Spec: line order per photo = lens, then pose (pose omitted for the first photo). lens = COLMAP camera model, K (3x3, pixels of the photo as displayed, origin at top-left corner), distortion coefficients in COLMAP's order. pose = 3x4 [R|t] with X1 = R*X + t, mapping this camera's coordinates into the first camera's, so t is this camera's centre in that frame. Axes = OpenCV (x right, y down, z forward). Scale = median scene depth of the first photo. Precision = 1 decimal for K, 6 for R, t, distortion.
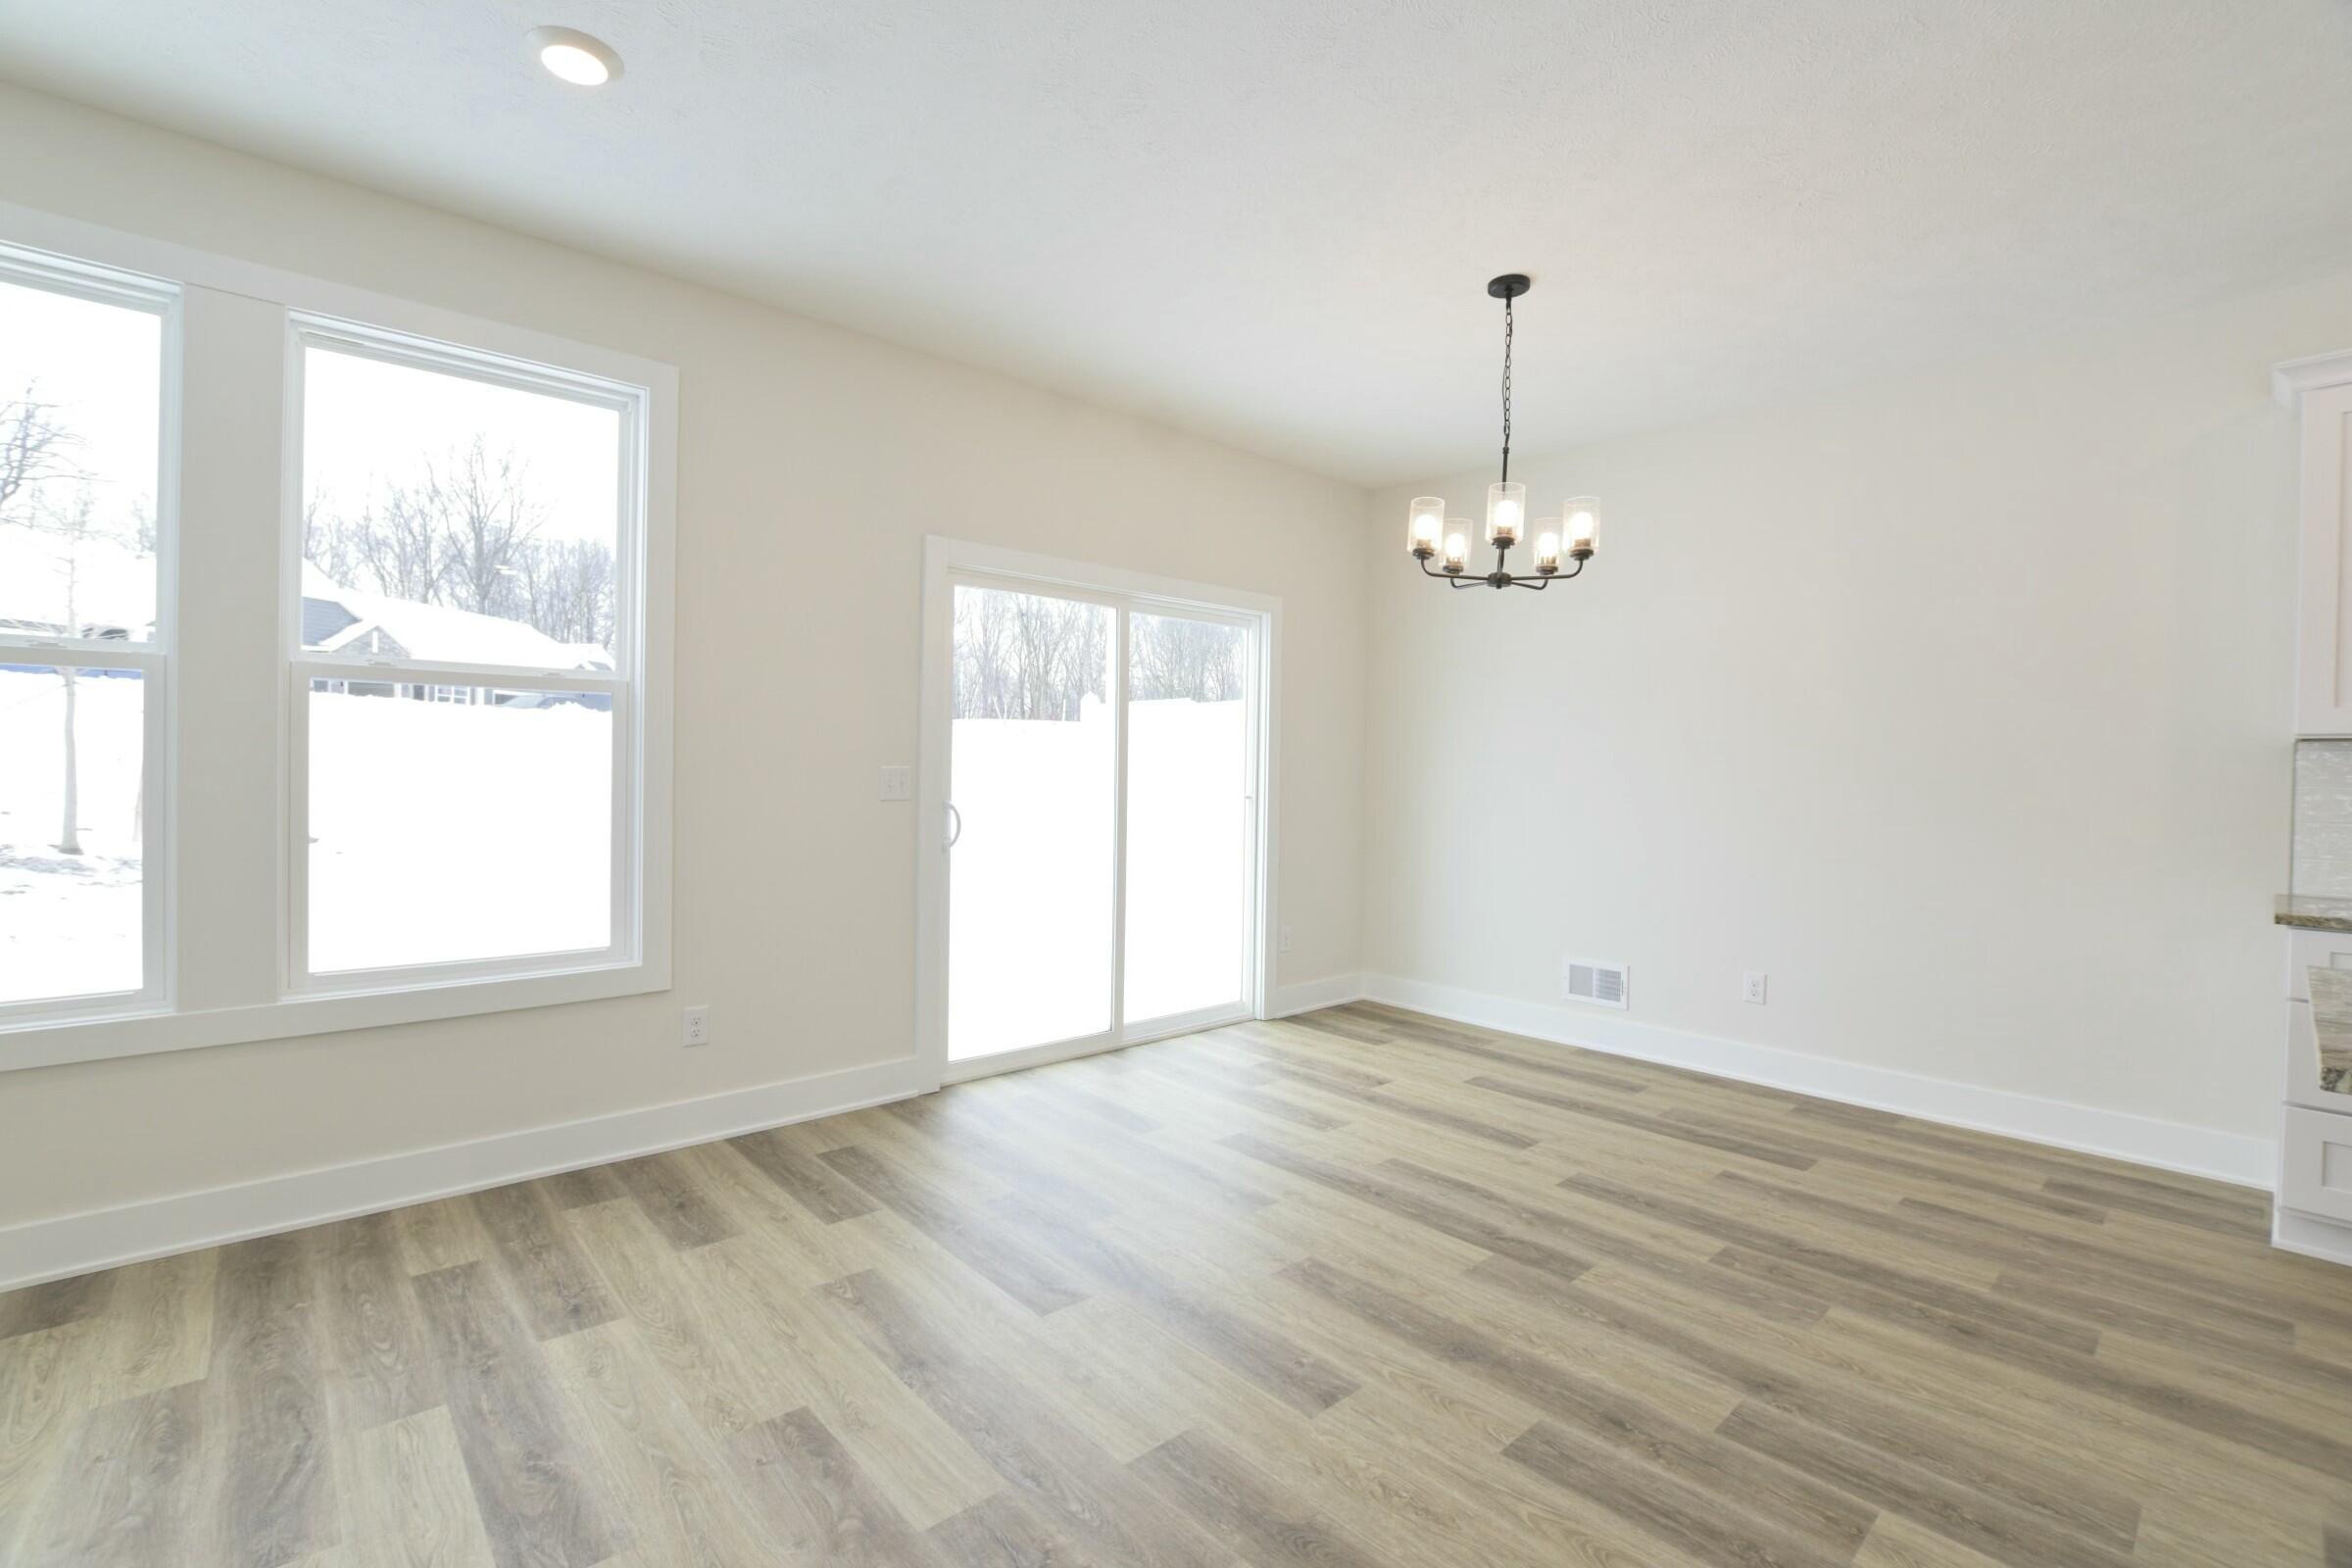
lens RADIAL K [[1034.2, 0, 1163.7], [0, 1034.2, 776.1], [0, 0, 1]] dist [-0.032811, 0.004602]
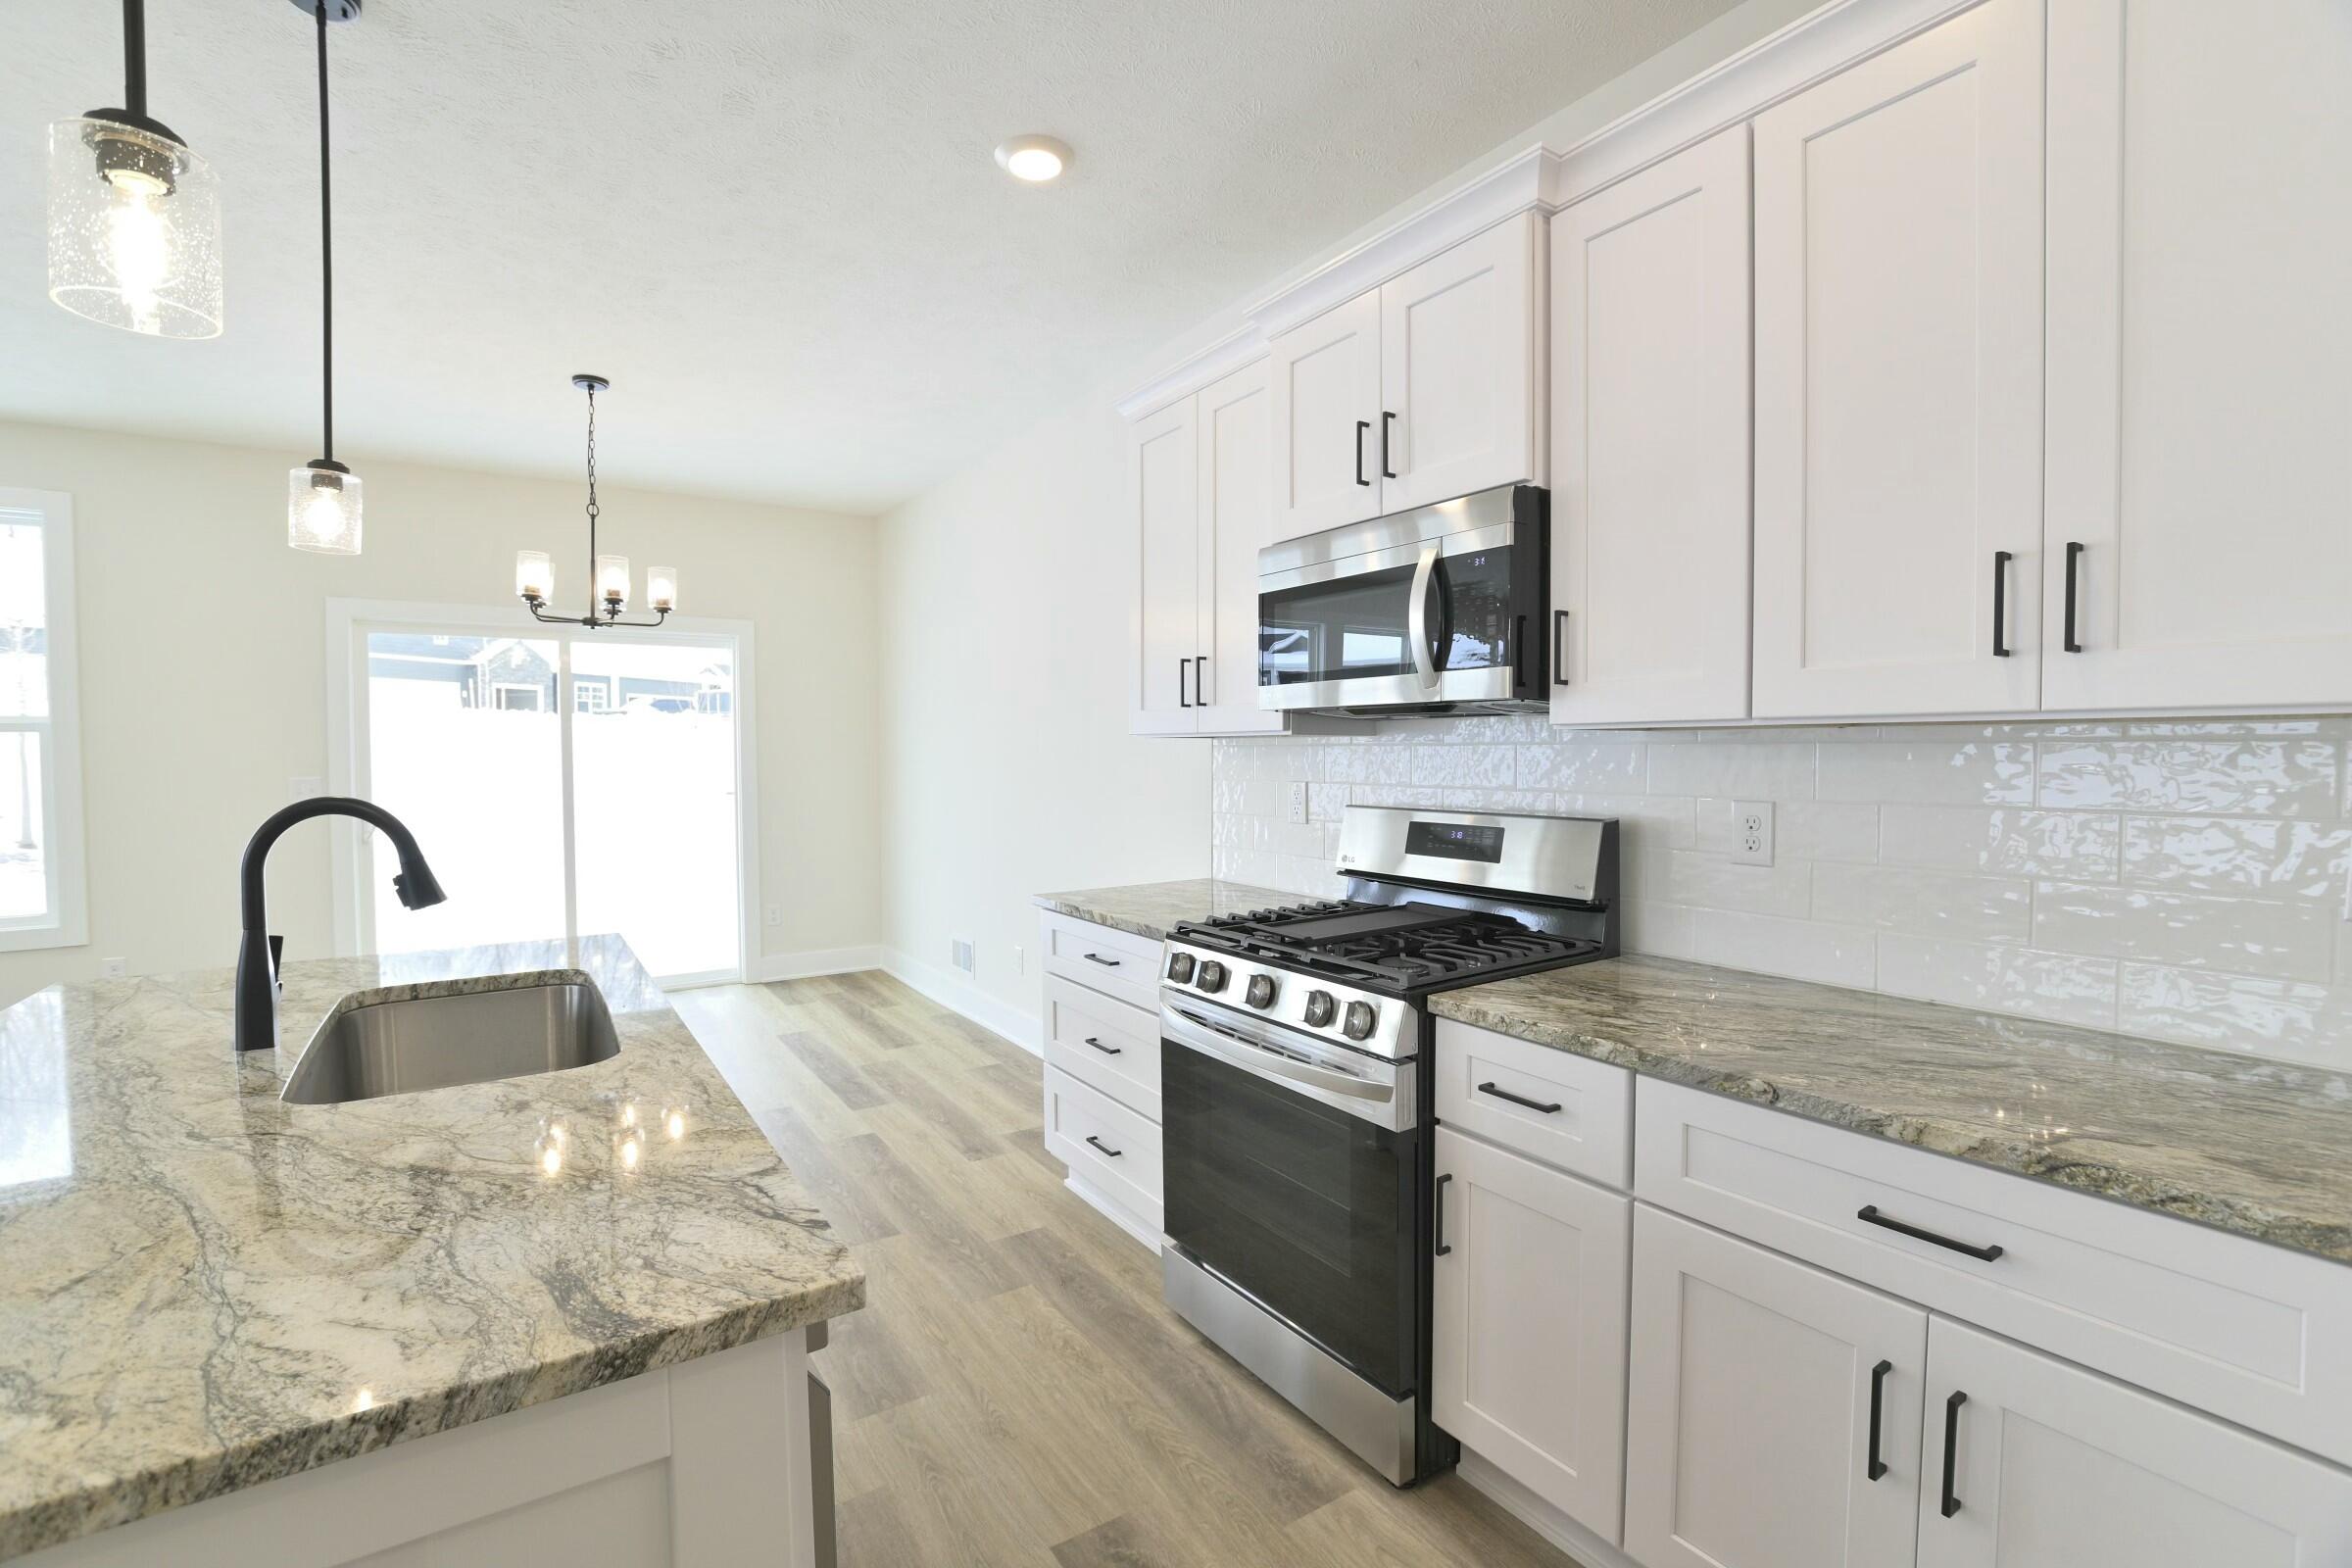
lens RADIAL K [[1034.2, 0, 1164.7], [0, 1034.2, 782.8], [0, 0, 1]] dist [-0.032811, 0.004602]
pose [[0.988342, -0.015758, -0.151431, 1.154775], [0.019146, 0.999597, 0.020940, -0.009824], [0.151040, -0.023595, 0.988246, -0.112593]]
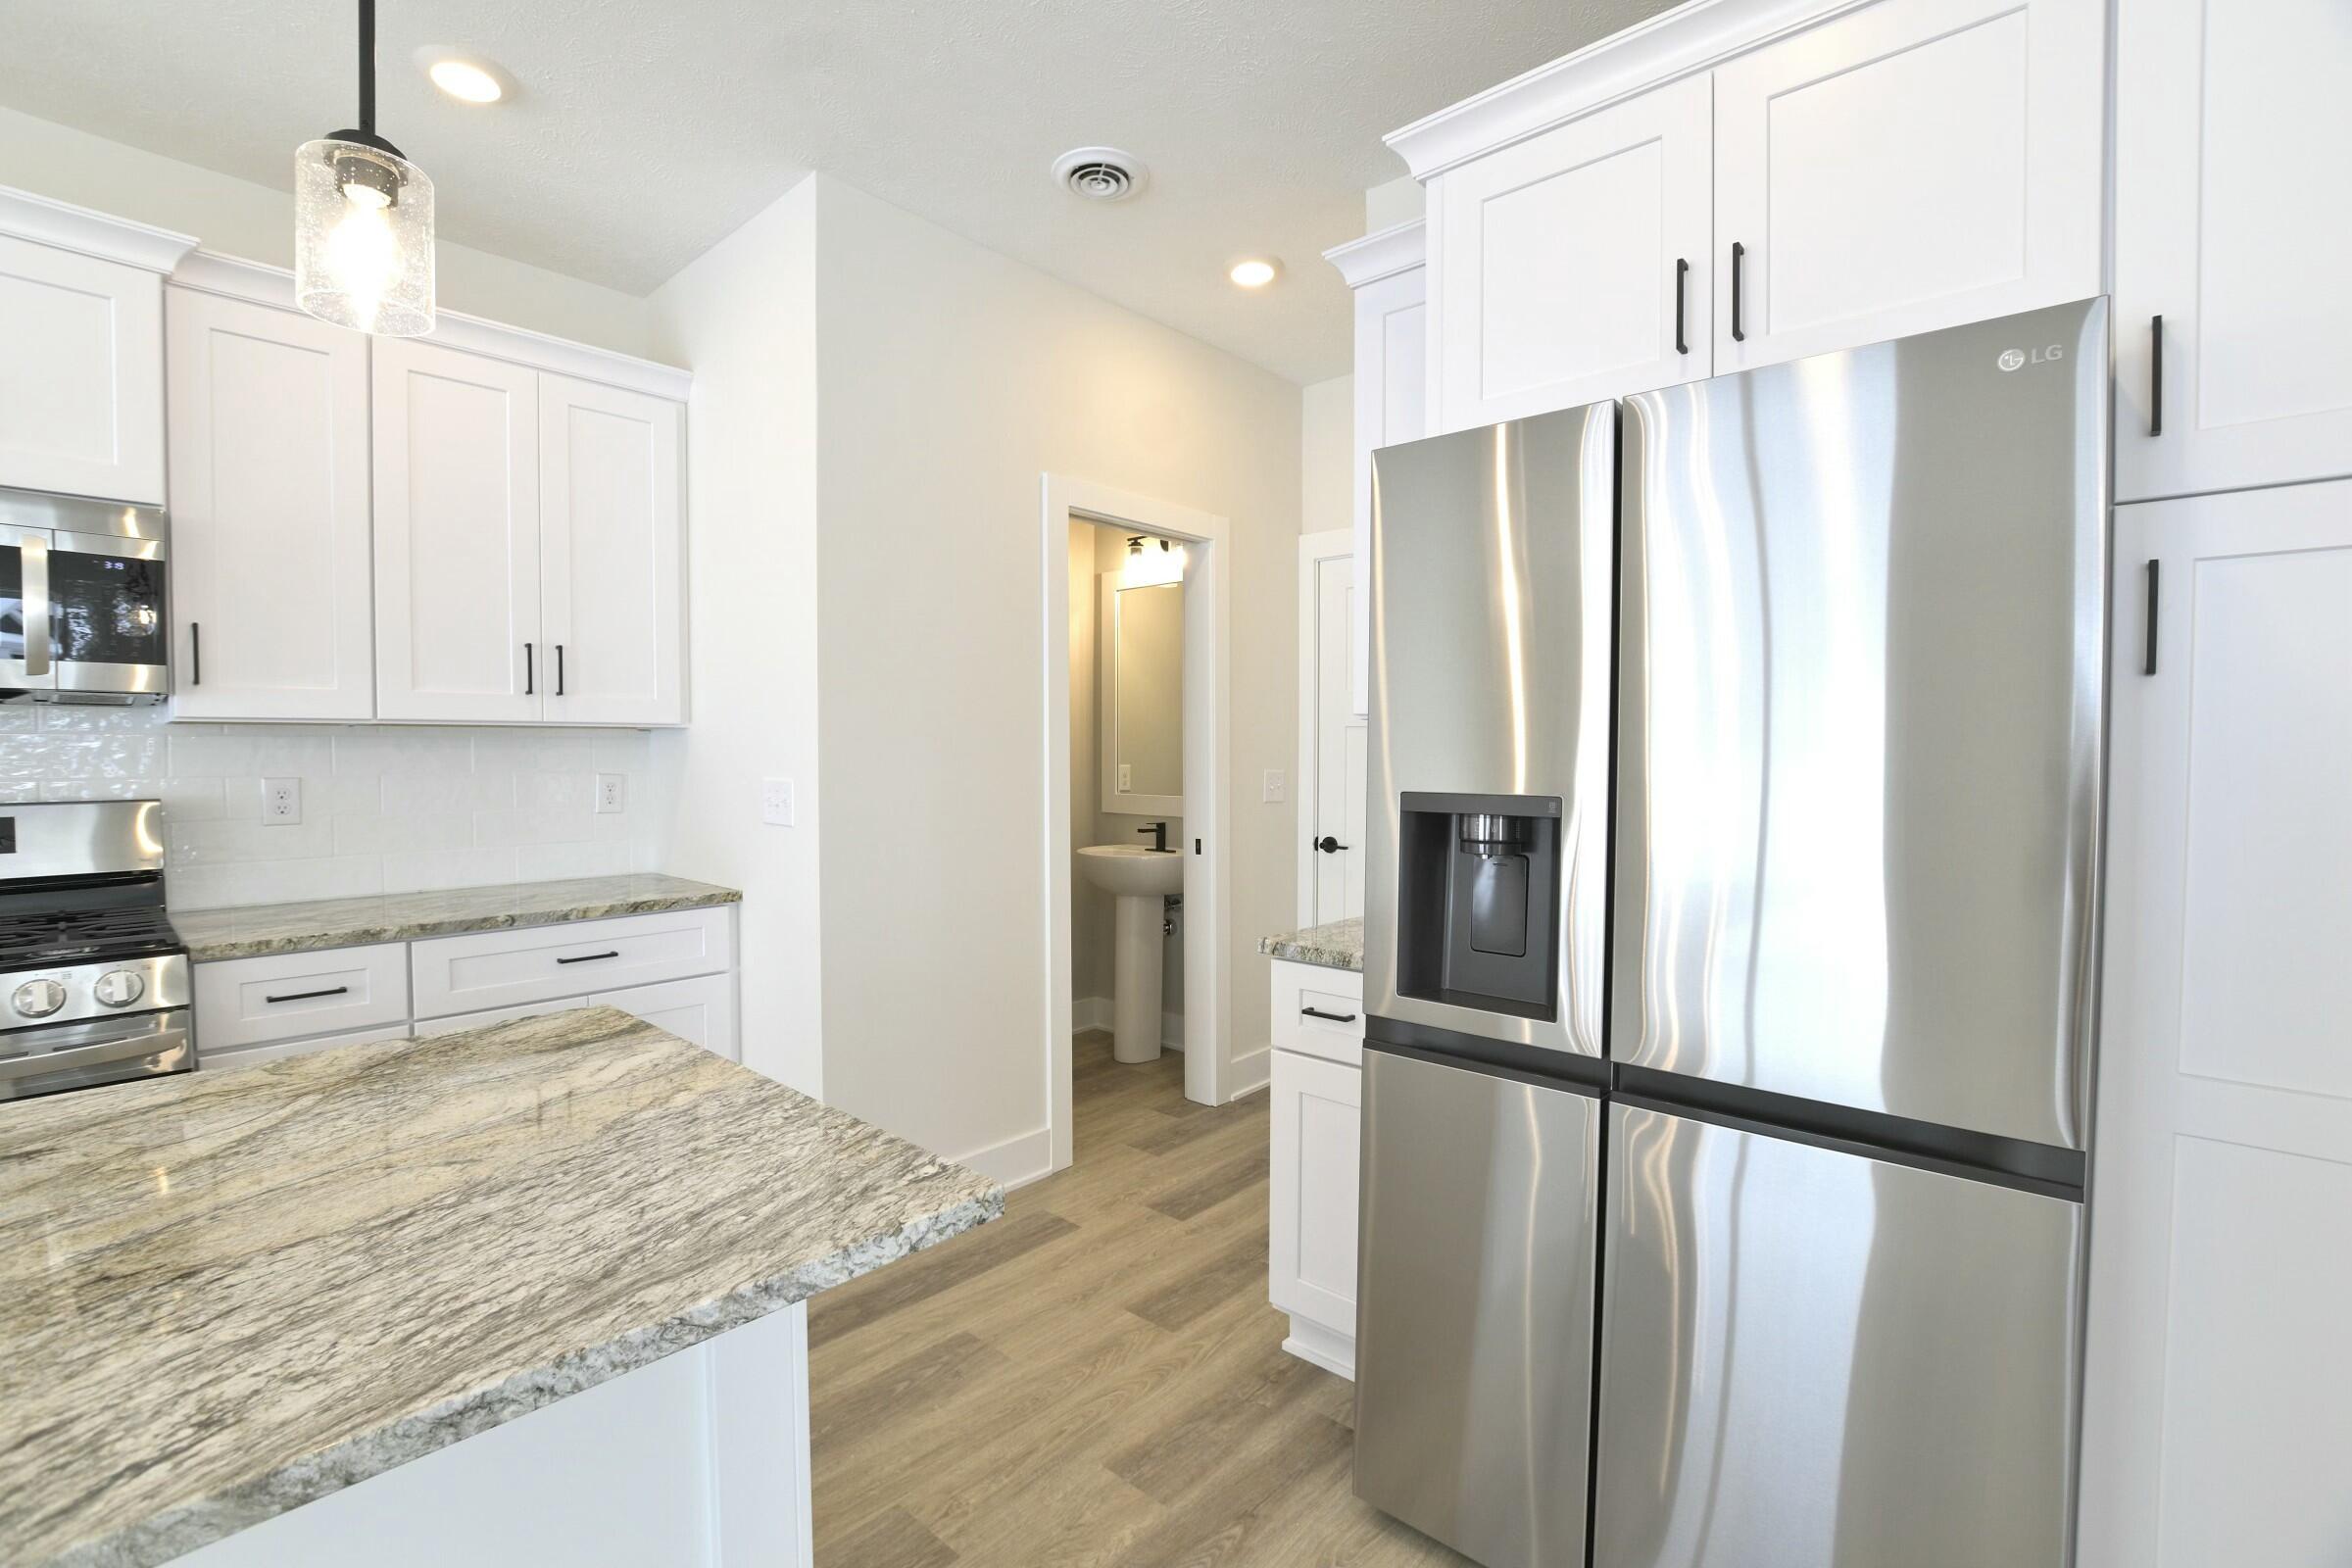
lens RADIAL K [[1034.2, 0, 1165.7], [0, 1034.2, 781.6], [0, 0, 1]] dist [-0.032811, 0.004602]
pose [[-0.104361, -0.046879, 0.993434, 0.529214], [0.007324, 0.998825, 0.047903, -0.010518], [-0.994513, 0.012275, -0.103895, -0.090000]]
